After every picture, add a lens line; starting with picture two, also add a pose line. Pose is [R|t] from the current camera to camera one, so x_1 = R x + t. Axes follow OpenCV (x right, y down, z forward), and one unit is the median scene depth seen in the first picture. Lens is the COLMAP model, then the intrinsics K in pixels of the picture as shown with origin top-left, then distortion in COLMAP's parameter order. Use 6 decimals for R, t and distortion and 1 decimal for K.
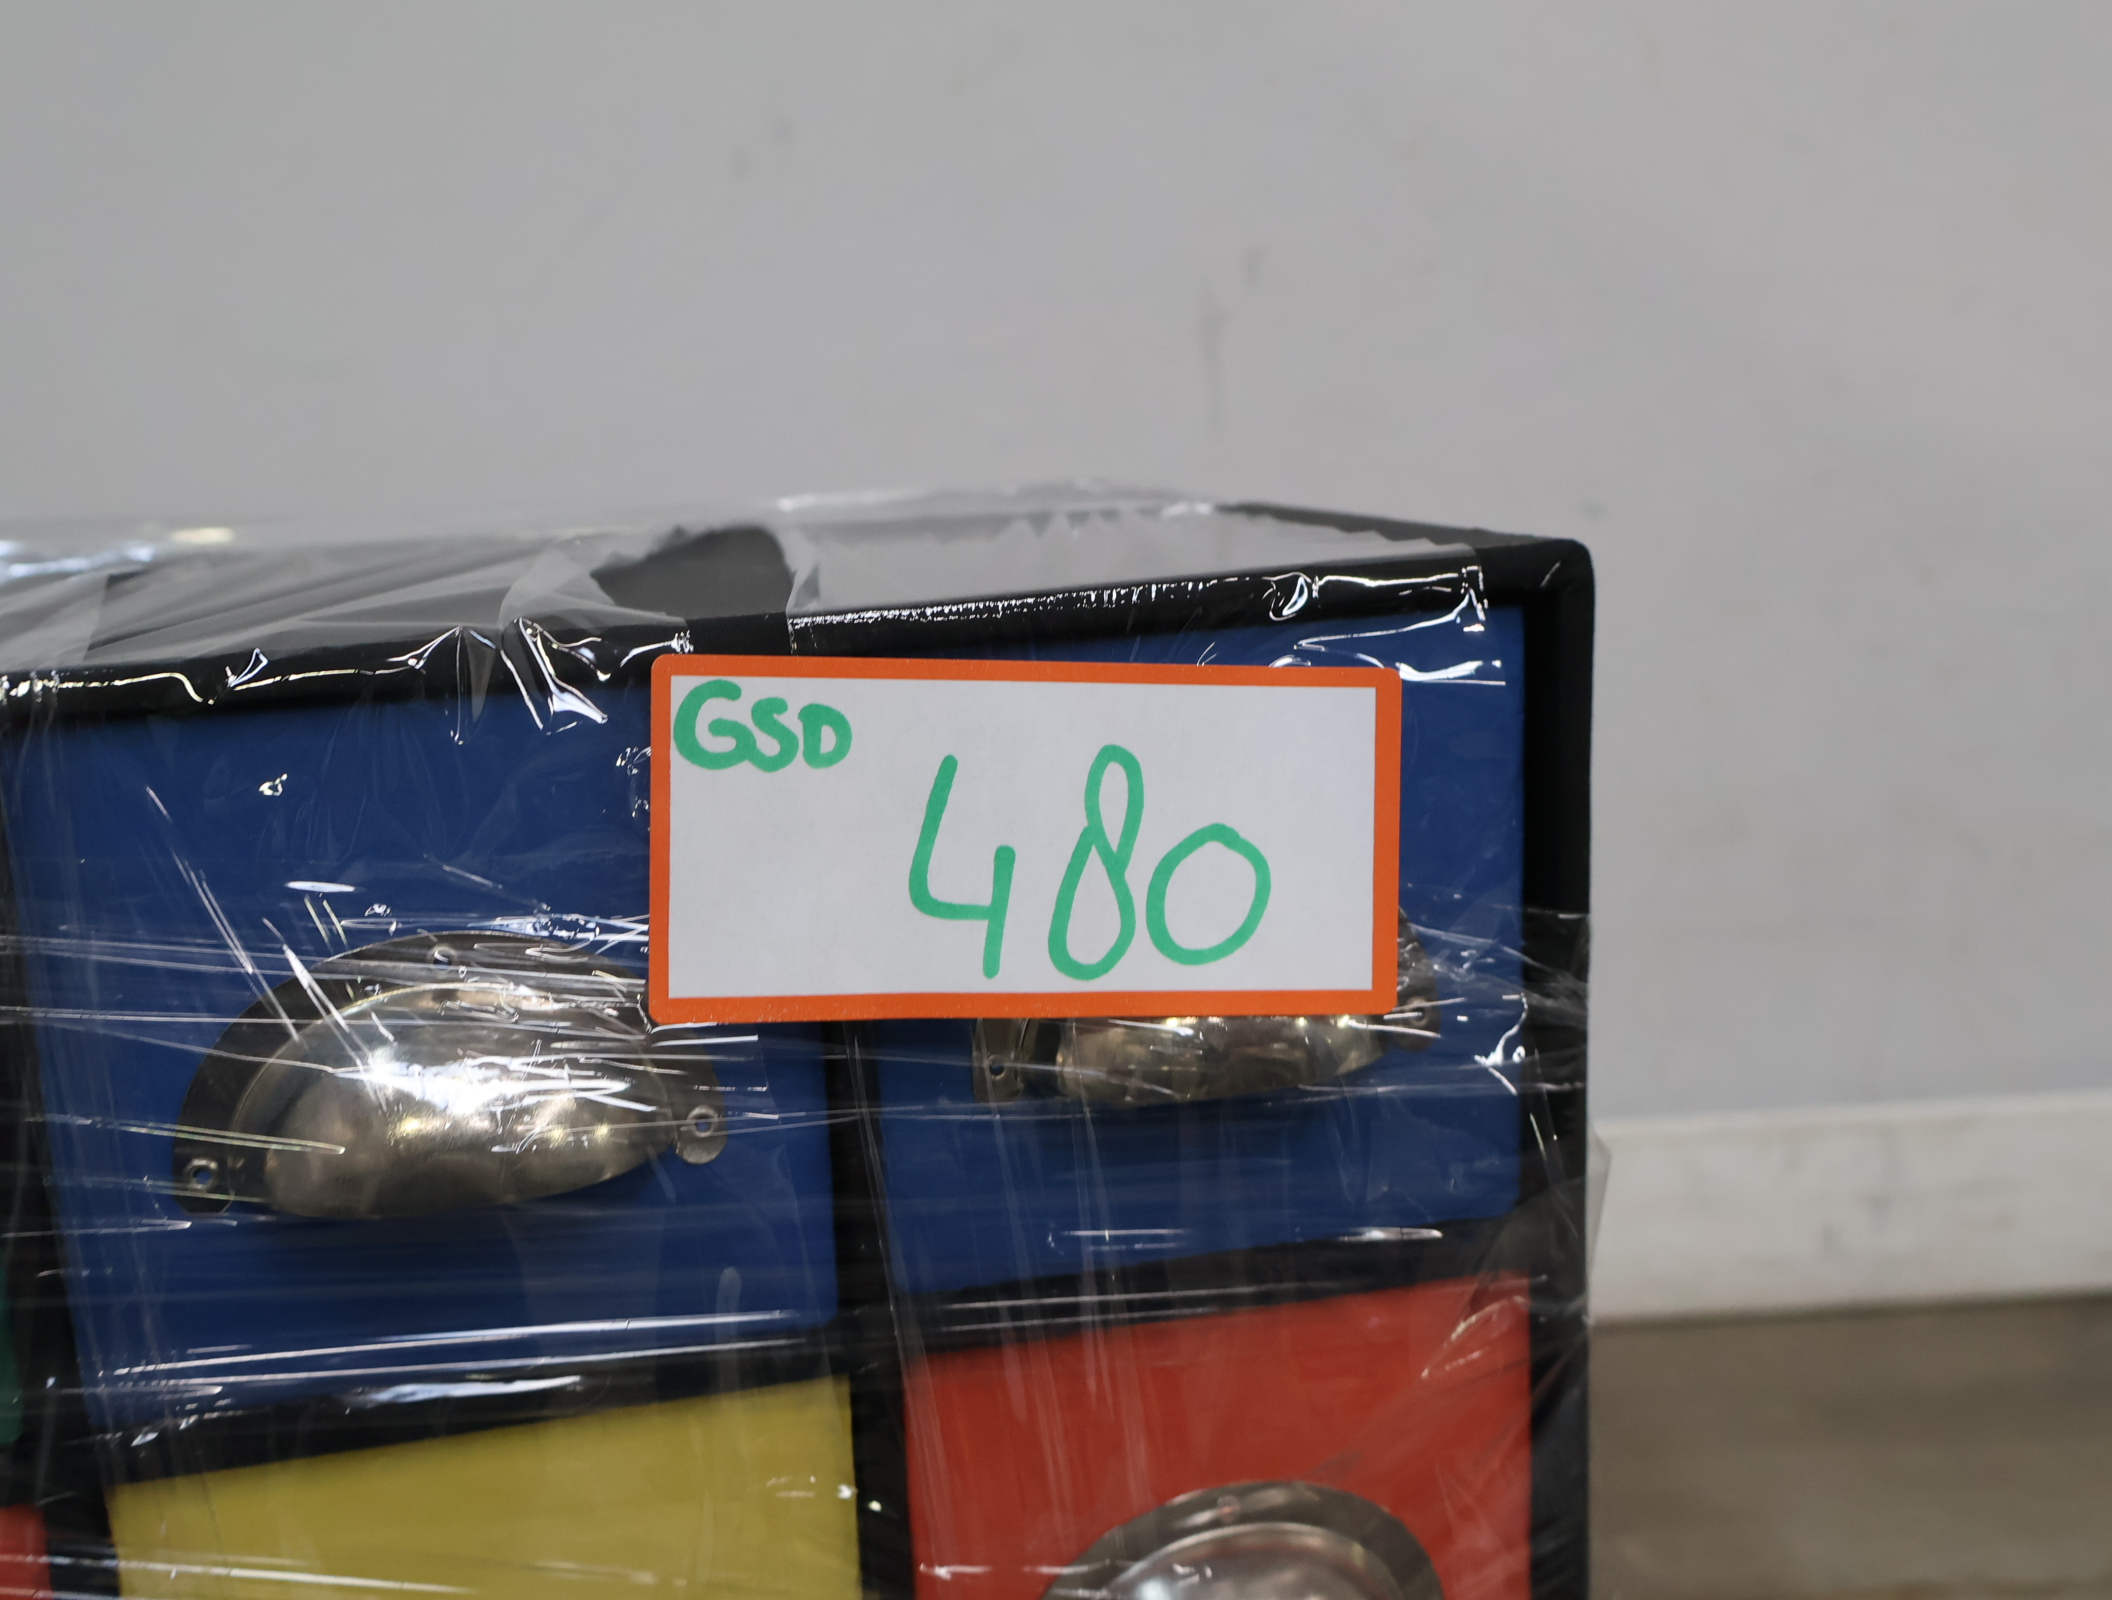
lens RADIAL K [[2216.2, 0, 1057.1], [0, 2216.2, 798.0], [0, 0, 1]] dist [0.009796, 0.000000]
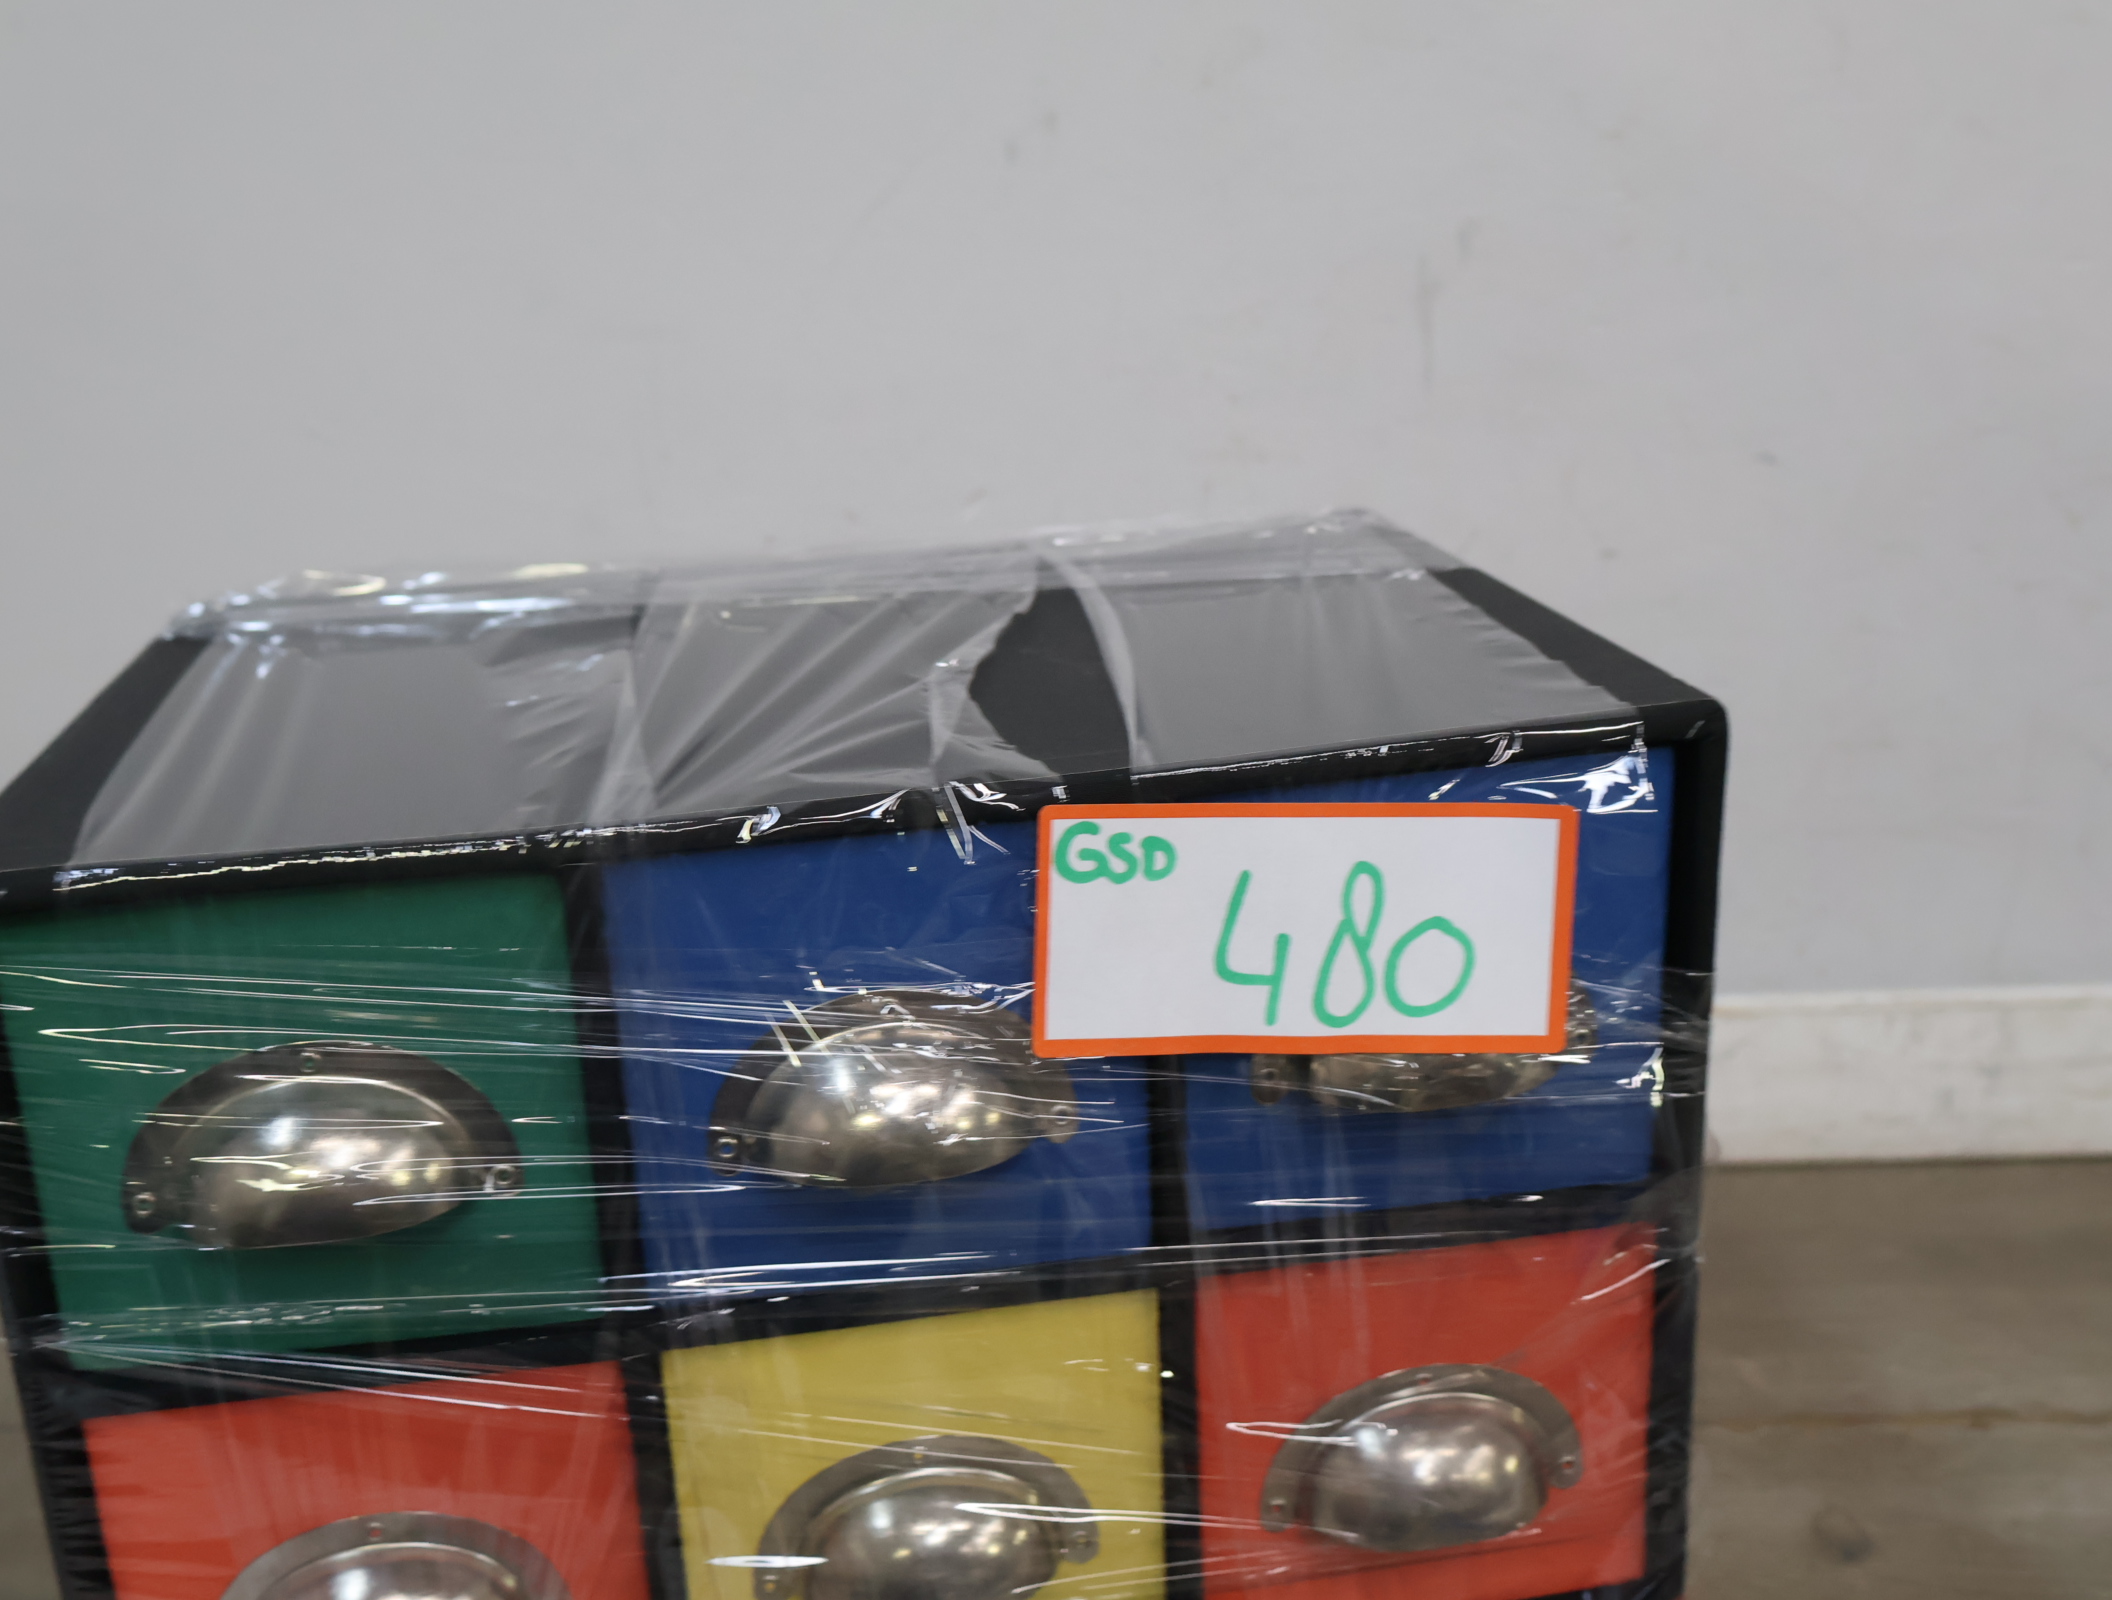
lens RADIAL K [[2216.2, 0, 1059.6], [0, 2216.2, 804.2], [0, 0, 1]] dist [0.009796, 0.000000]
pose [[0.996897, 0.023799, -0.075032, -0.059174], [-0.014332, 0.992144, 0.124279, -0.222543], [0.077400, -0.122818, 0.989406, -0.364441]]
